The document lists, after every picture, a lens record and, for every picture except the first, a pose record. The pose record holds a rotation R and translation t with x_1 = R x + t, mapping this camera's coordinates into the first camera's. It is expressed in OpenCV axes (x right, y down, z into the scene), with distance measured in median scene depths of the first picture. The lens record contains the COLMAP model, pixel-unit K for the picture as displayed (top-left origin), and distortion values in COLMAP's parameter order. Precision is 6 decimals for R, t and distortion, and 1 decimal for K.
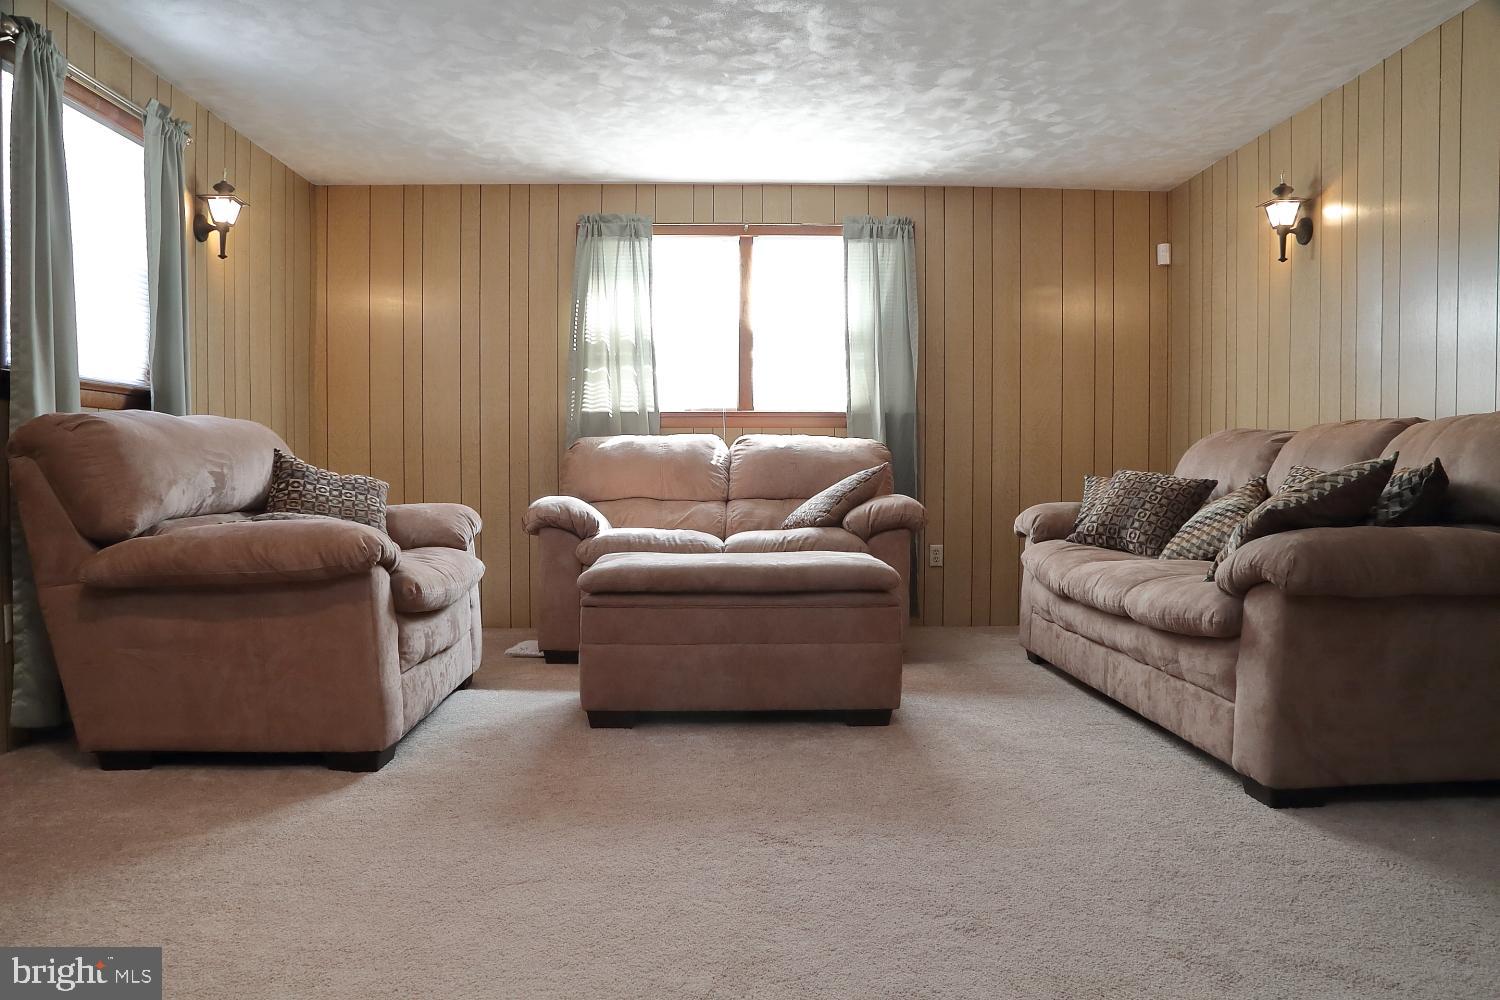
lens RADIAL K [[1075.0, 0, 749.4], [0, 1075.0, 504.9], [0, 0, 1]] dist [-0.110999, 0.076227]
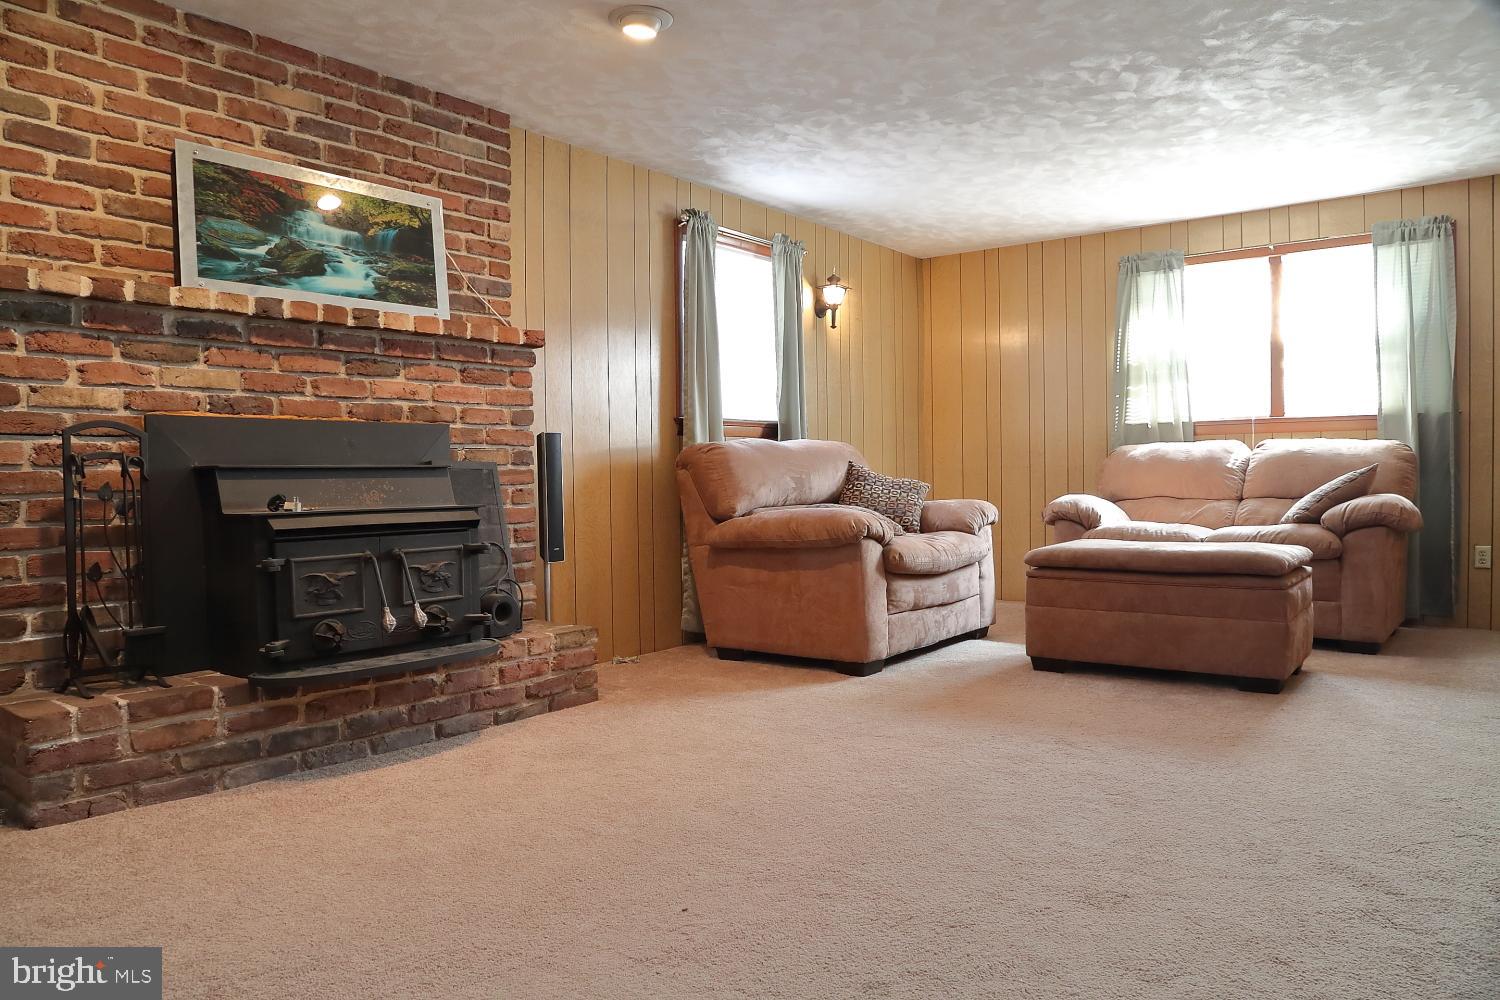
lens RADIAL K [[1027.9, 0, 750.0], [0, 1027.9, 500.0], [0, 0, 1]] dist [-0.124463, 0.078002]
pose [[0.767330, 0.004434, -0.641237, 0.293425], [-0.008975, 0.999952, -0.003824, 0.005910], [0.641190, 0.008689, 0.767333, -0.140328]]
